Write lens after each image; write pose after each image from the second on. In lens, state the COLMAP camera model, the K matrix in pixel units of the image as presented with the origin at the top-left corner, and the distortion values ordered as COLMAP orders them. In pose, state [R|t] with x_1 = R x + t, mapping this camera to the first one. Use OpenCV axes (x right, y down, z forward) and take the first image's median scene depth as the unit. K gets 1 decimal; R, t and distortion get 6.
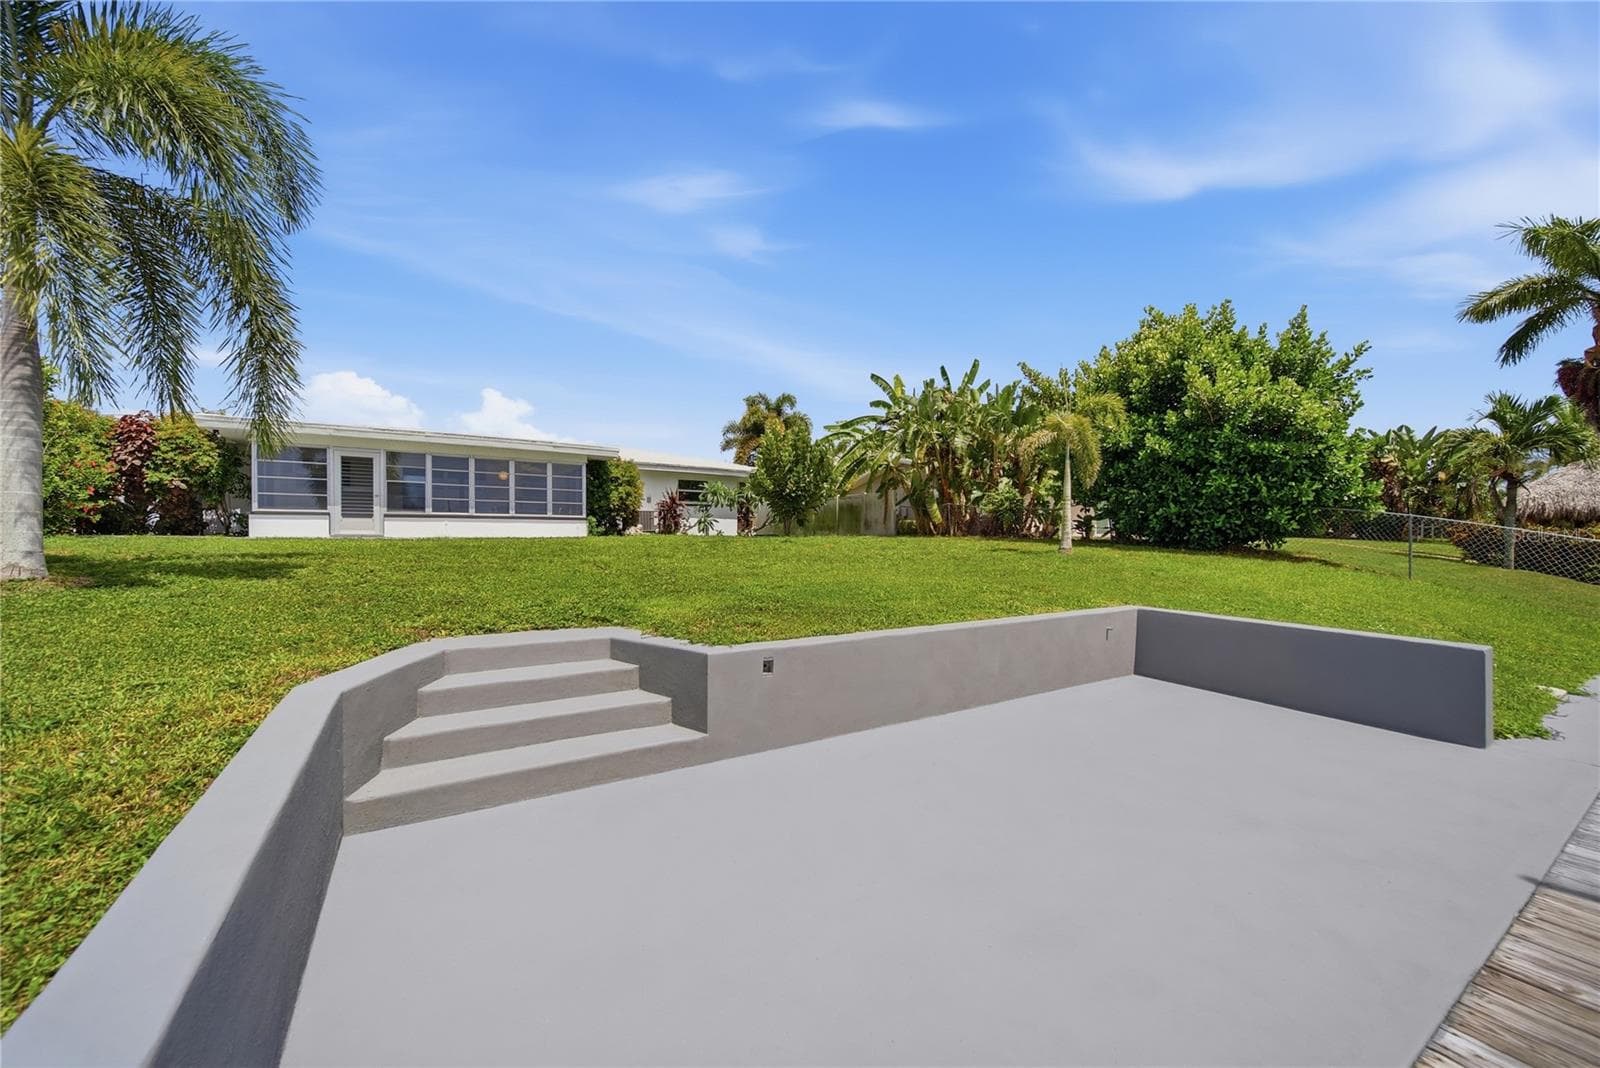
lens RADIAL K [[577.5, 0, 792.9], [0, 577.5, 532.1], [0, 0, 1]] dist [-0.000762, -0.000266]
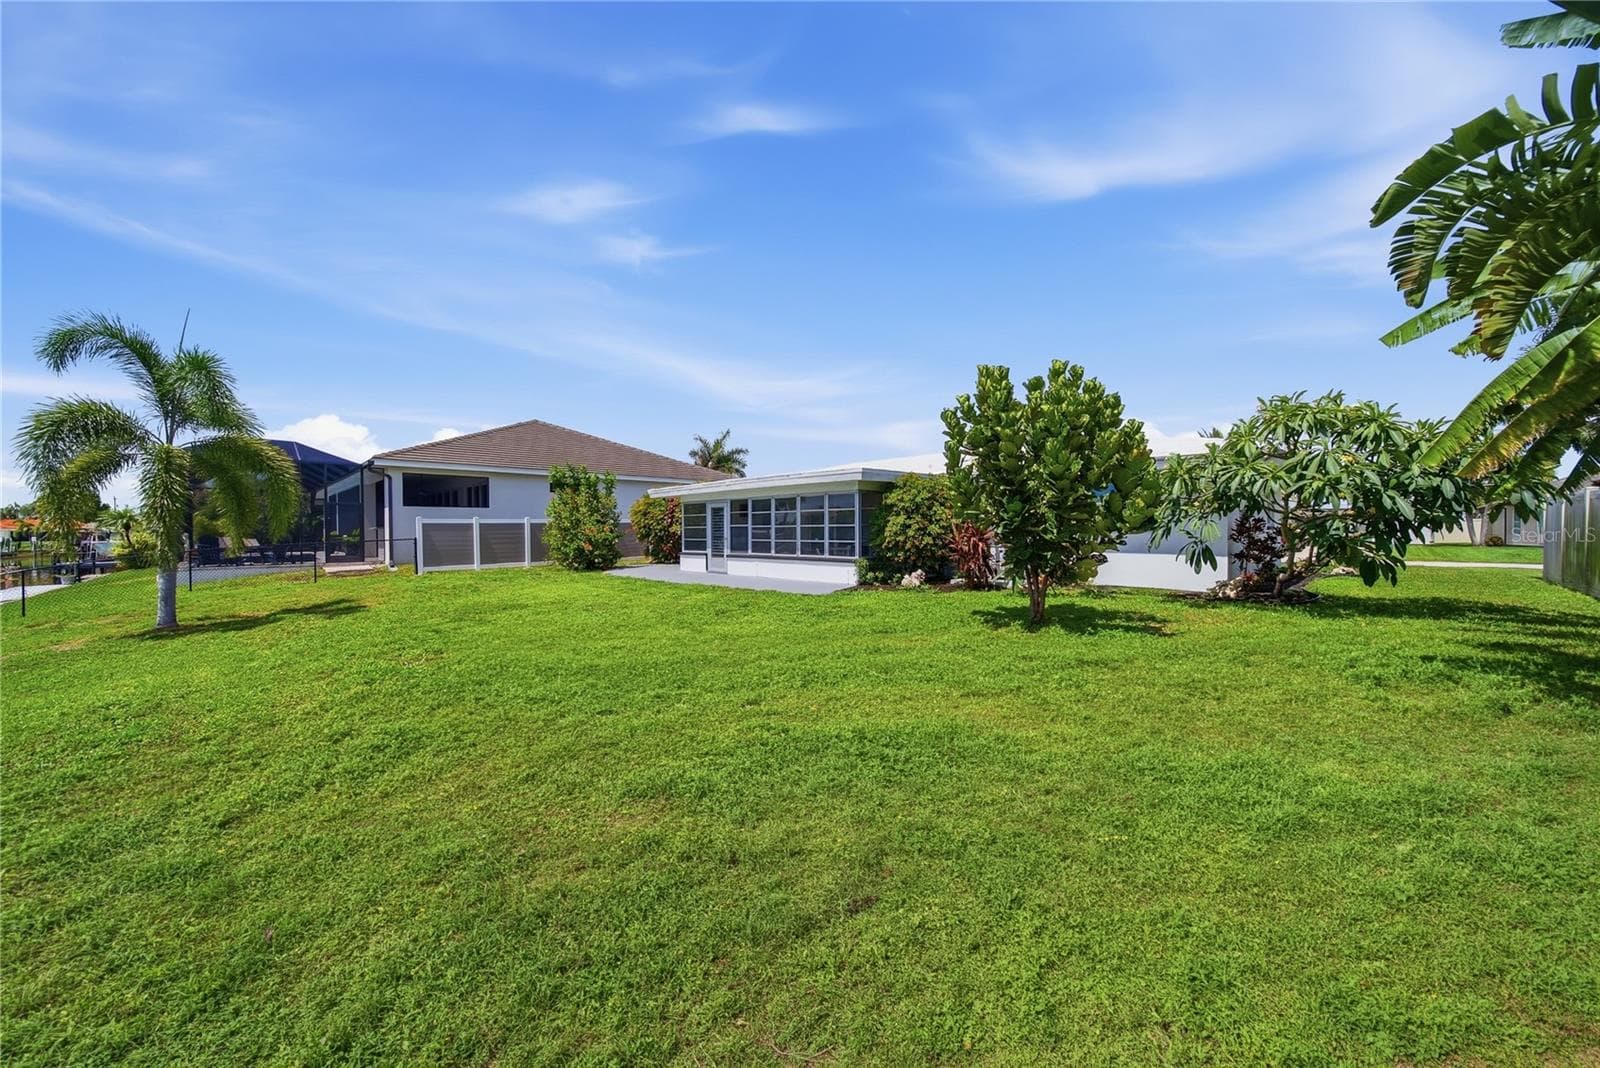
lens RADIAL K [[577.5, 0, 792.9], [0, 577.5, 532.1], [0, 0, 1]] dist [-0.000762, -0.000266]
pose [[0.203050, -0.003922, -0.979160, 0.397742], [0.009606, 0.999952, -0.002013, -0.061564], [0.979121, -0.008997, 0.203078, 0.750225]]
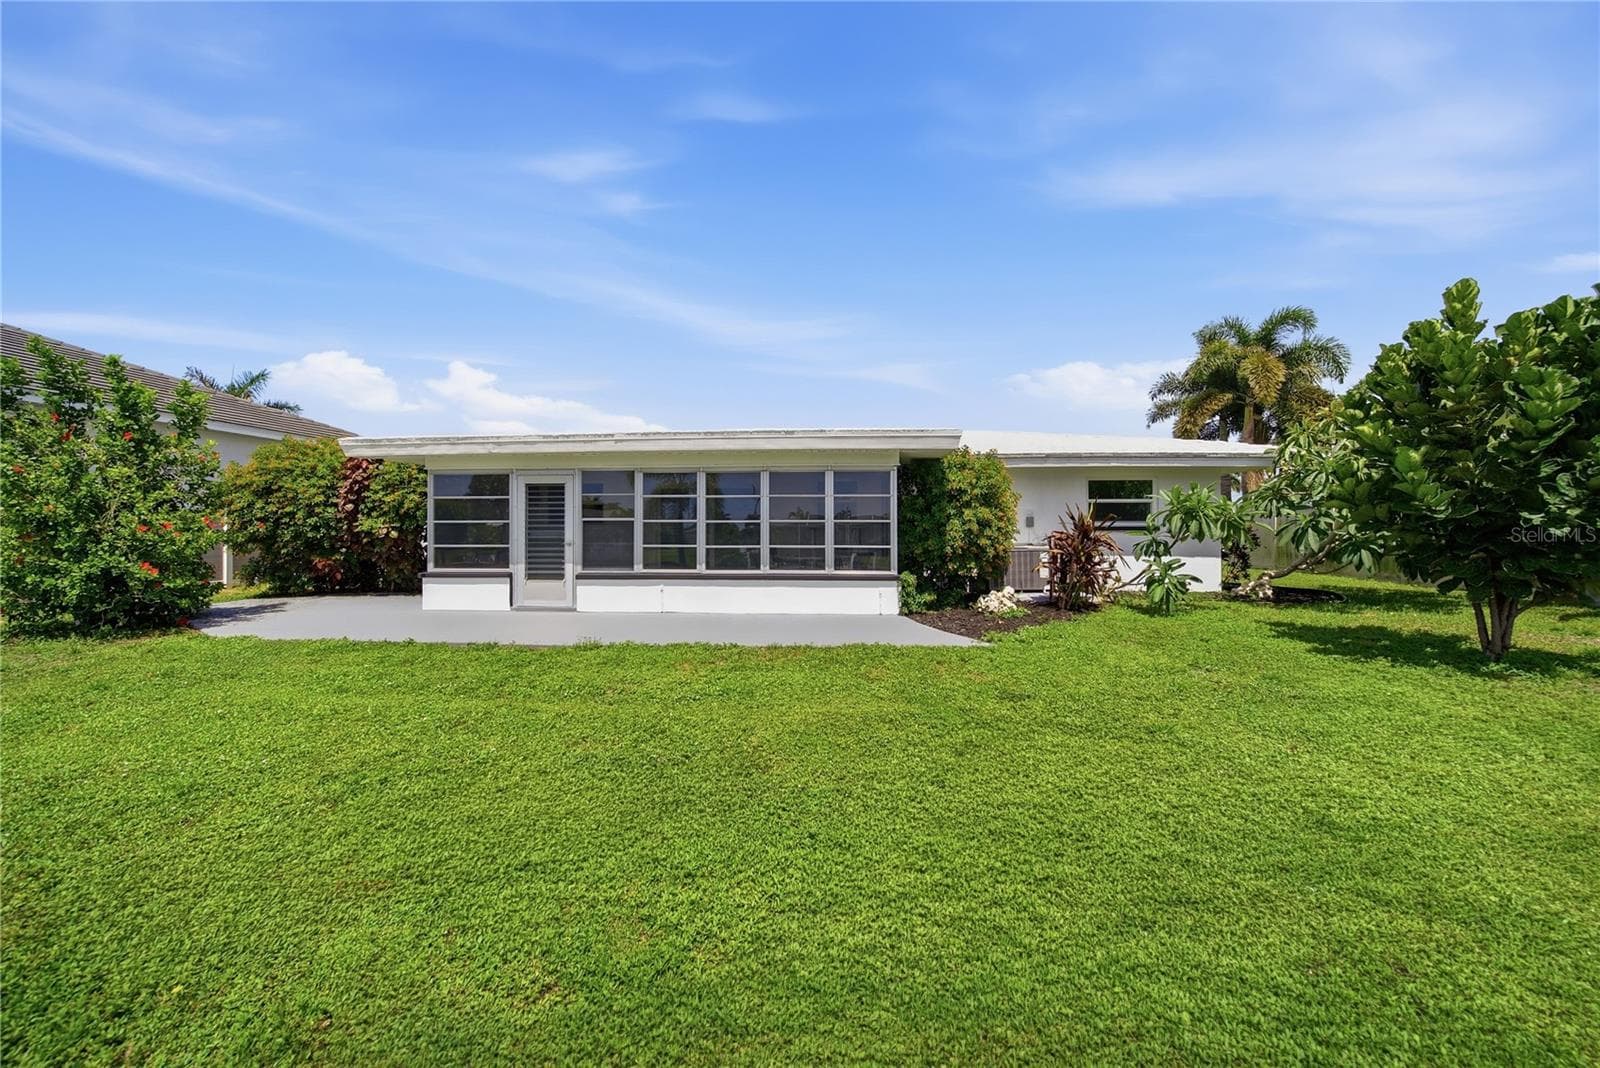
lens RADIAL K [[577.5, 0, 792.9], [0, 577.5, 532.1], [0, 0, 1]] dist [-0.000762, -0.000266]
pose [[0.803451, 0.003215, -0.595362, -0.131678], [0.007370, 0.999855, 0.015346, -0.070485], [0.595325, -0.016718, 0.803311, 0.541101]]
